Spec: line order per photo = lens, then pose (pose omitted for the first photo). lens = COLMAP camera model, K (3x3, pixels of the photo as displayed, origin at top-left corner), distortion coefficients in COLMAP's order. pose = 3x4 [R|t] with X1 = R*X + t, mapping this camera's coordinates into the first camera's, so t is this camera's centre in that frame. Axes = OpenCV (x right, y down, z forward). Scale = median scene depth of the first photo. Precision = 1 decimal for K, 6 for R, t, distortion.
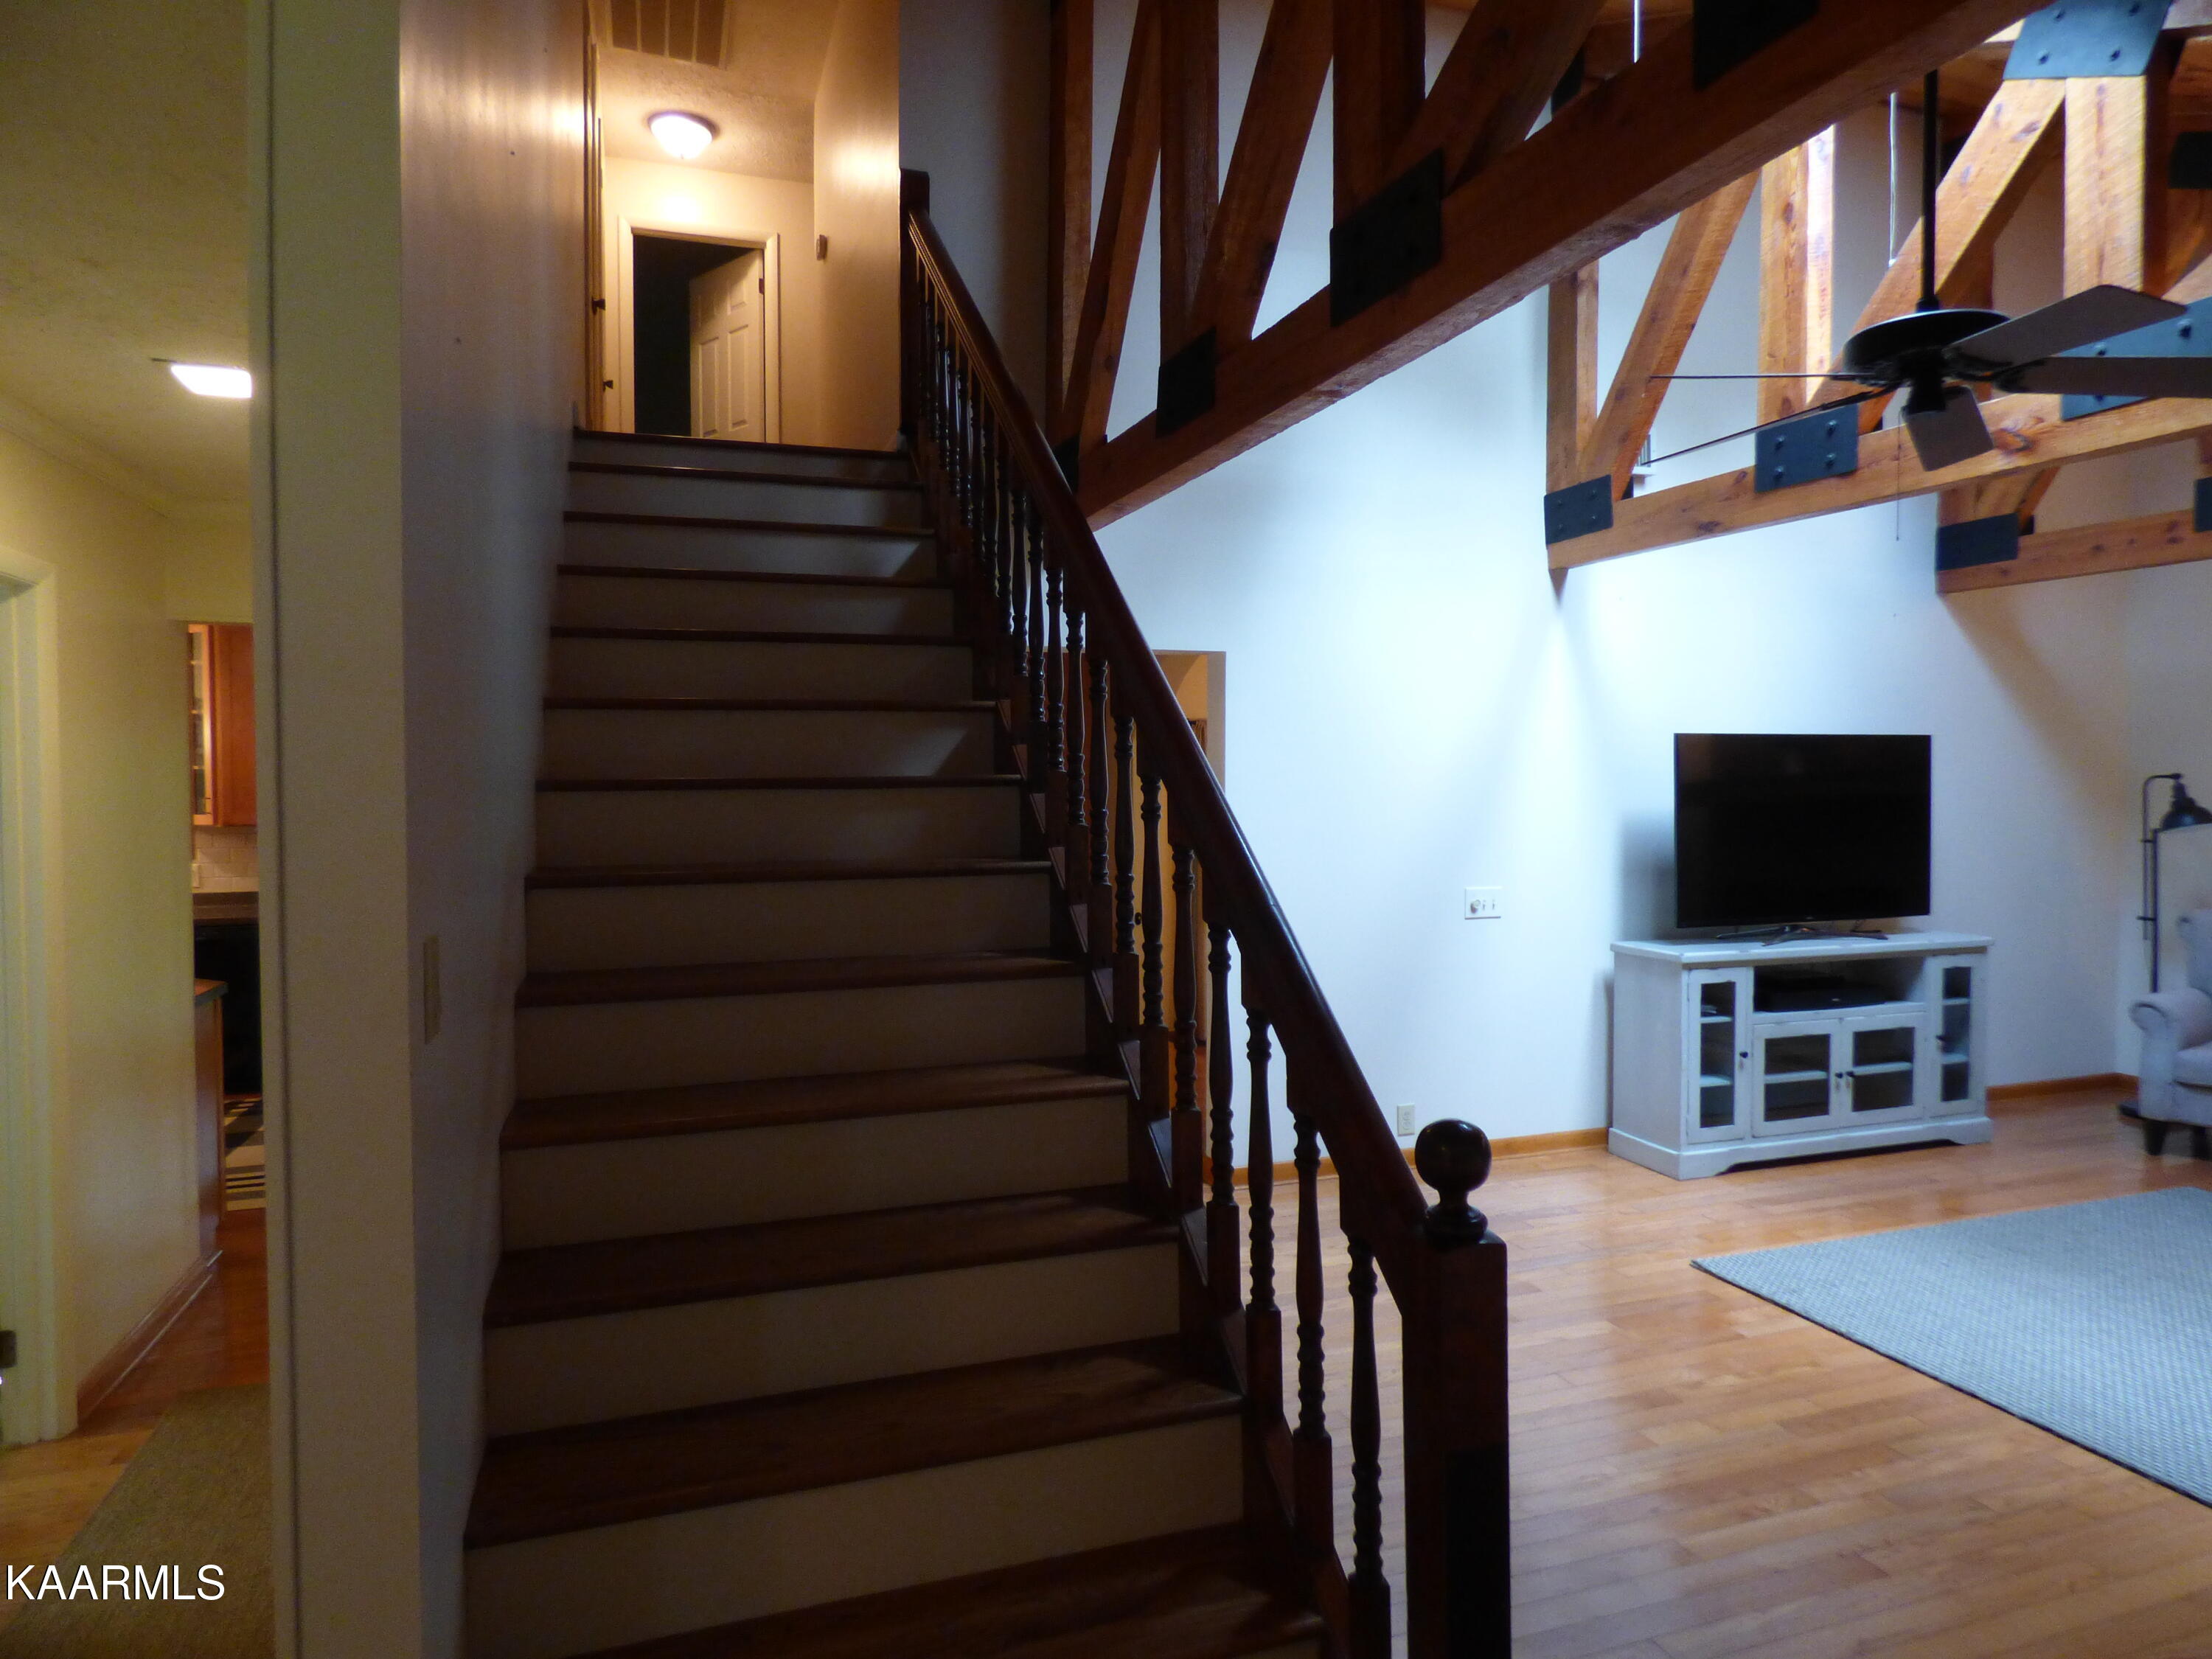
lens RADIAL K [[1358.9, 0, 1126.3], [0, 1358.9, 825.1], [0, 0, 1]] dist [-0.007198, -0.001984]
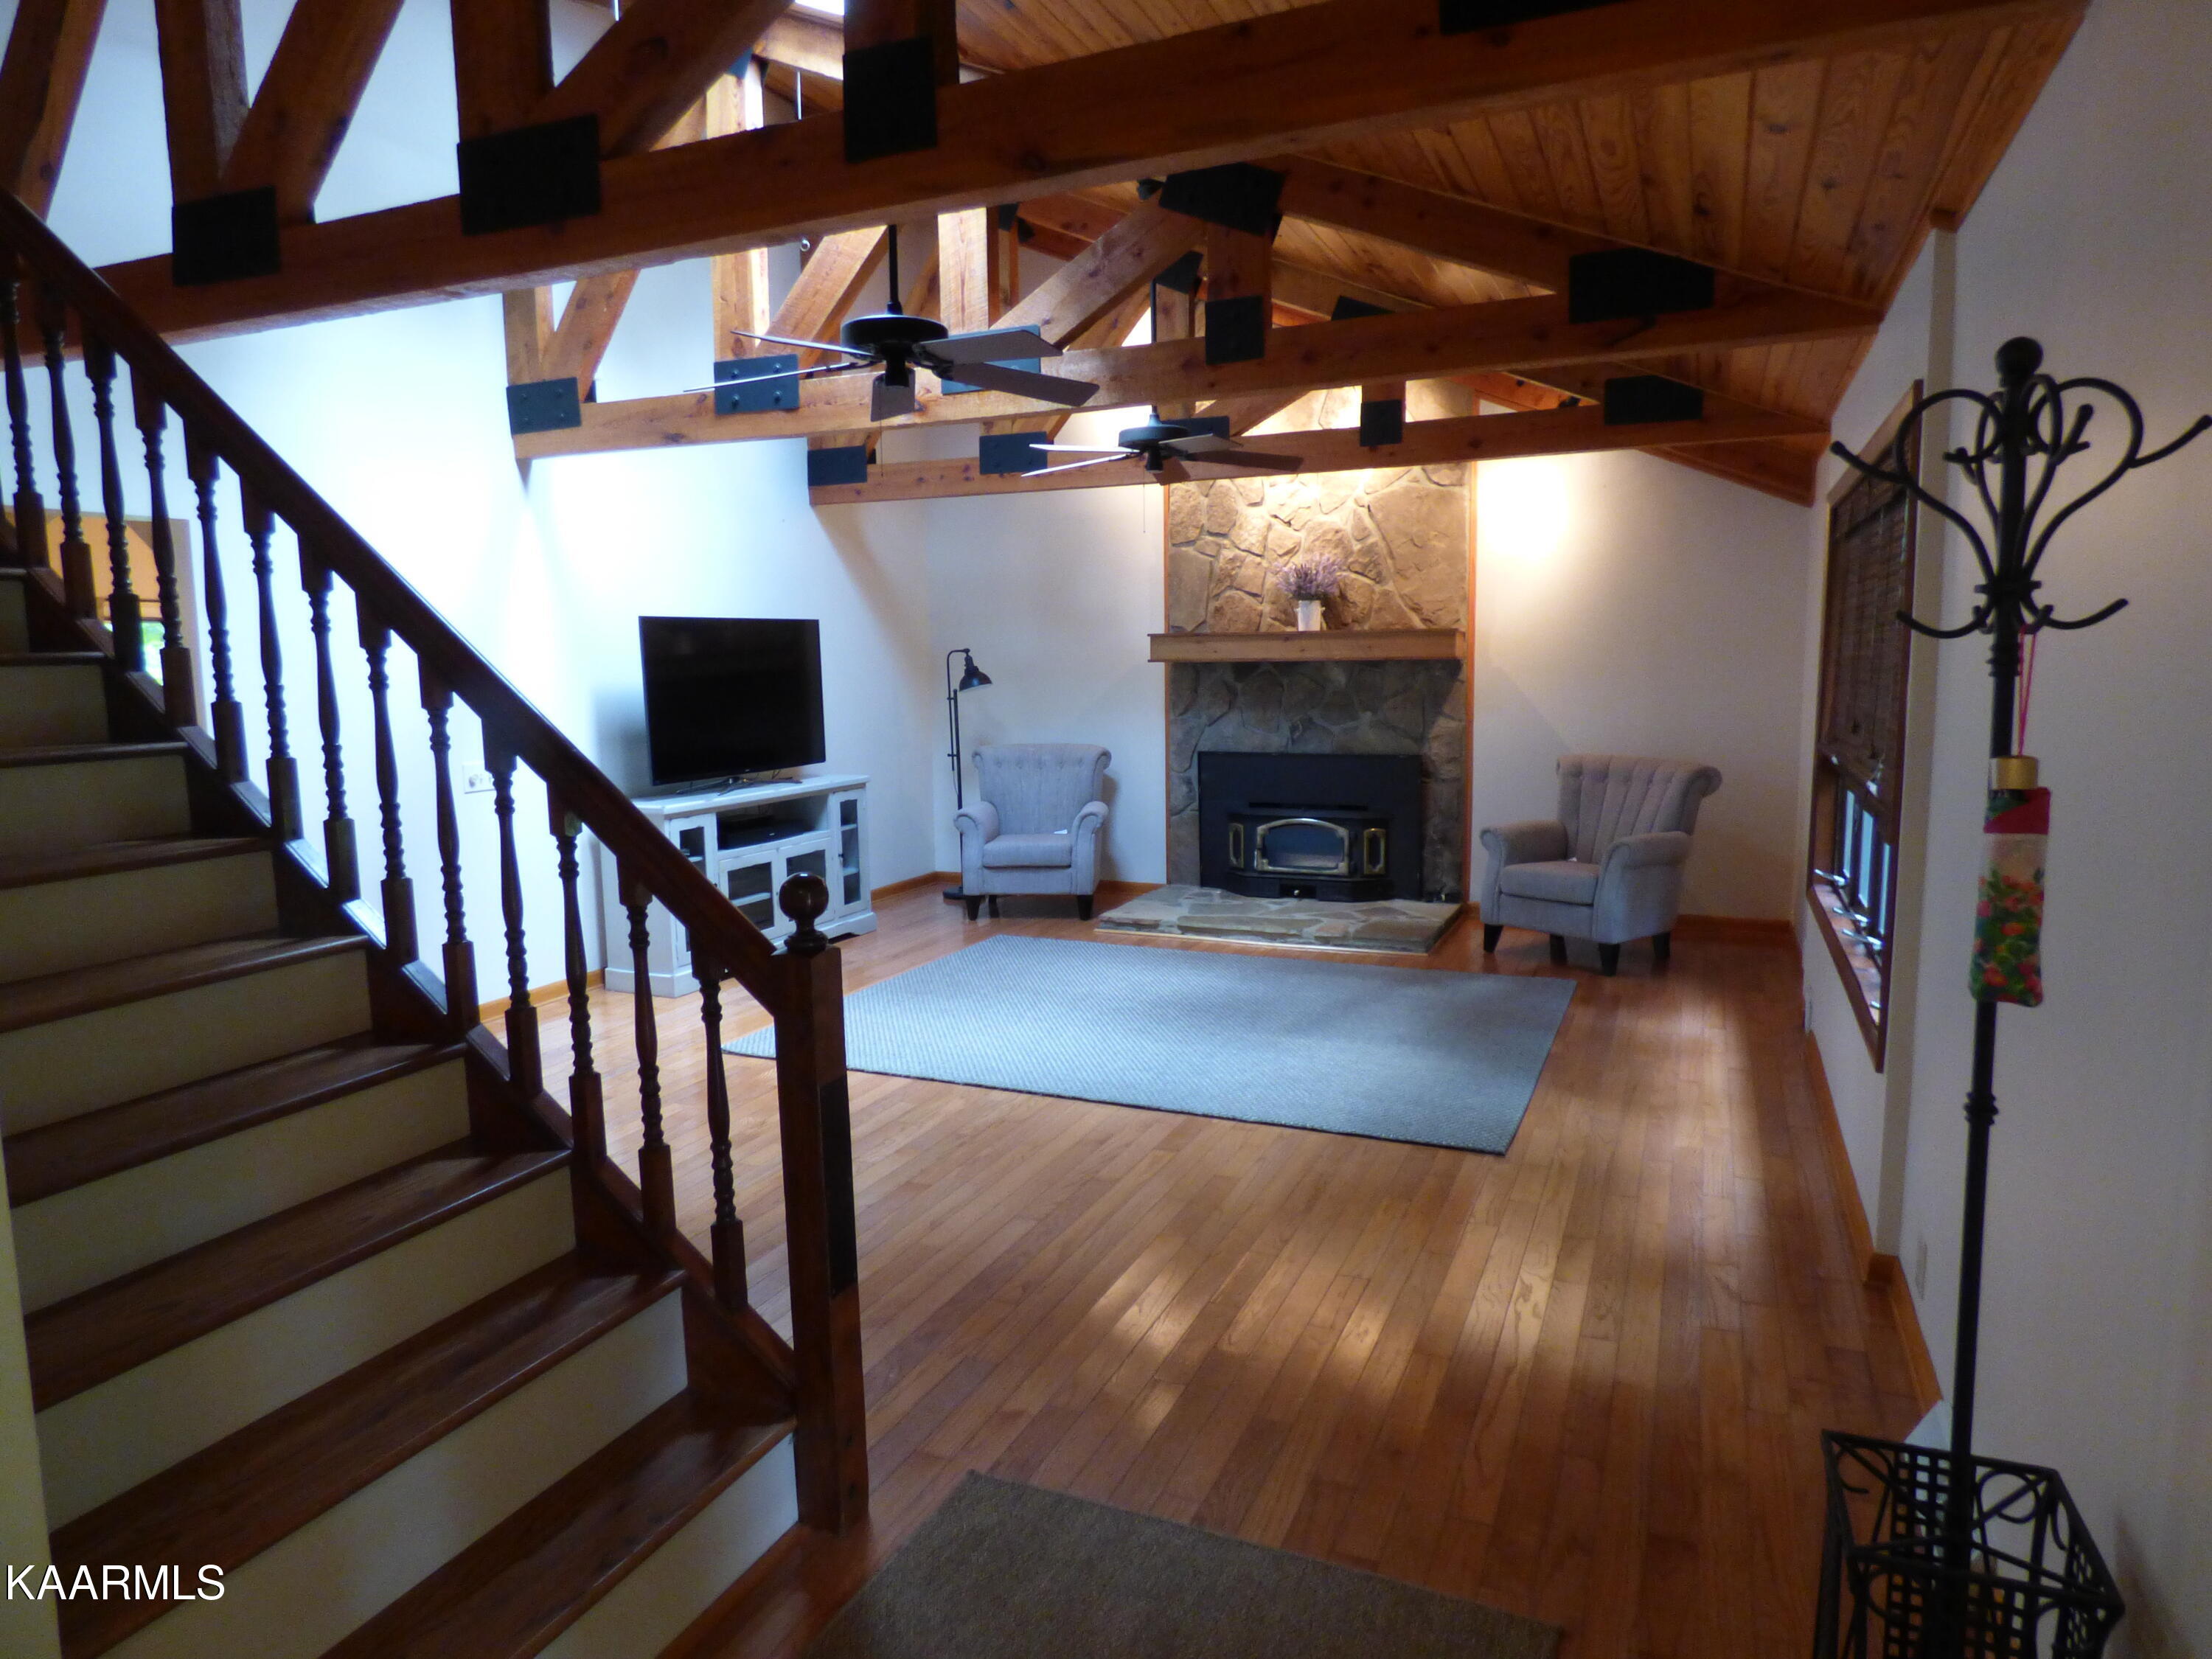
lens RADIAL K [[1358.9, 0, 1096.7], [0, 1358.9, 837.5], [0, 0, 1]] dist [-0.007198, -0.001984]
pose [[0.687898, -0.105871, 0.718044, -0.173551], [0.038541, 0.993237, 0.109524, 0.007434], [-0.724783, -0.047667, 0.687326, -0.073799]]
